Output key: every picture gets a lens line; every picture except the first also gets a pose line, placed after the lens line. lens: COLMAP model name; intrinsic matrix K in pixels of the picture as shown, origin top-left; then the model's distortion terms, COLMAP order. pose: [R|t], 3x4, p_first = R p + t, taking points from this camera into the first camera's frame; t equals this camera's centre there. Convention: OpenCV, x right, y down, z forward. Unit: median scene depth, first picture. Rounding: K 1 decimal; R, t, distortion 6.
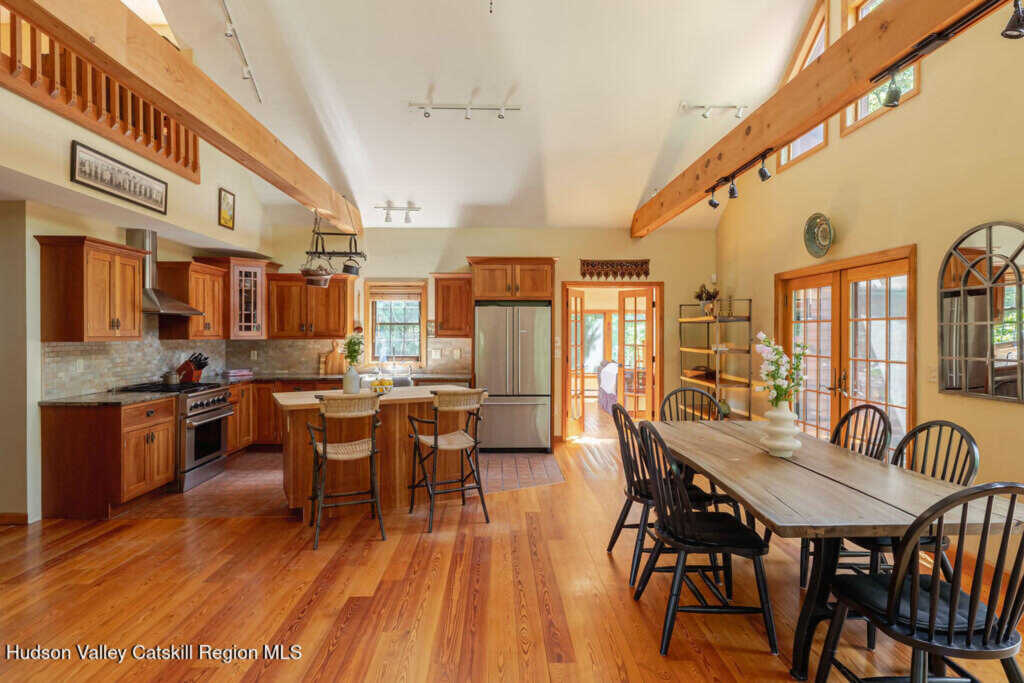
lens RADIAL K [[555.1, 0, 512.0], [0, 555.1, 341.5], [0, 0, 1]] dist [-0.000604, -0.000046]
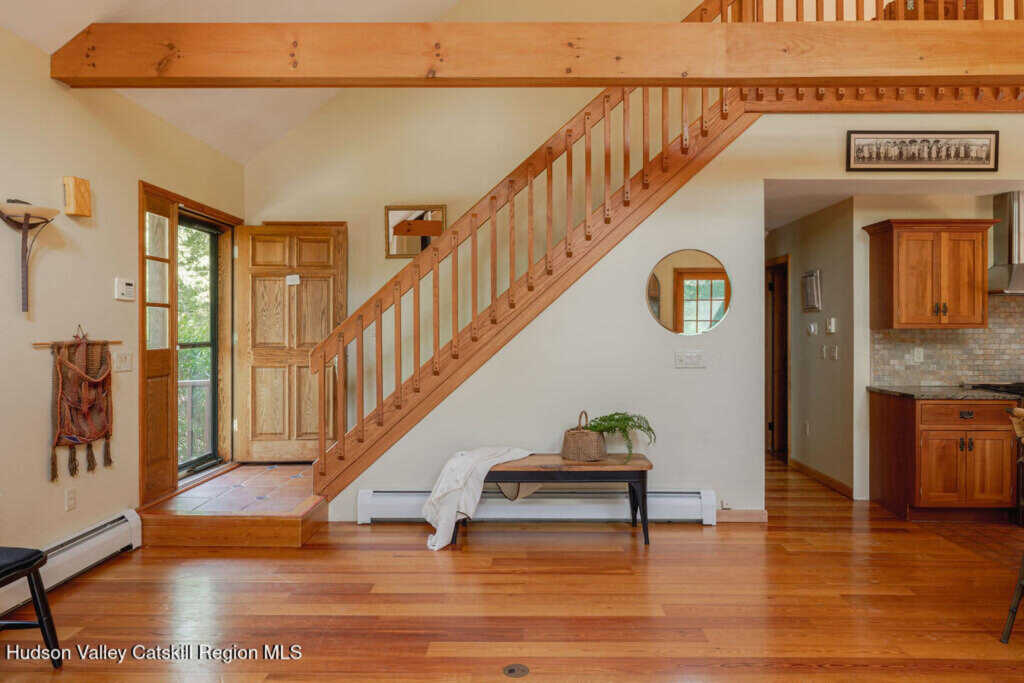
lens RADIAL K [[638.7, 0, 512.2], [0, 638.7, 331.3], [0, 0, 1]] dist [0.002368, 0.000768]
pose [[-0.045099, 0.002711, -0.998979, 0.361439], [-0.015338, 0.999877, 0.003406, 0.011458], [0.998865, 0.015476, -0.045051, 0.379024]]
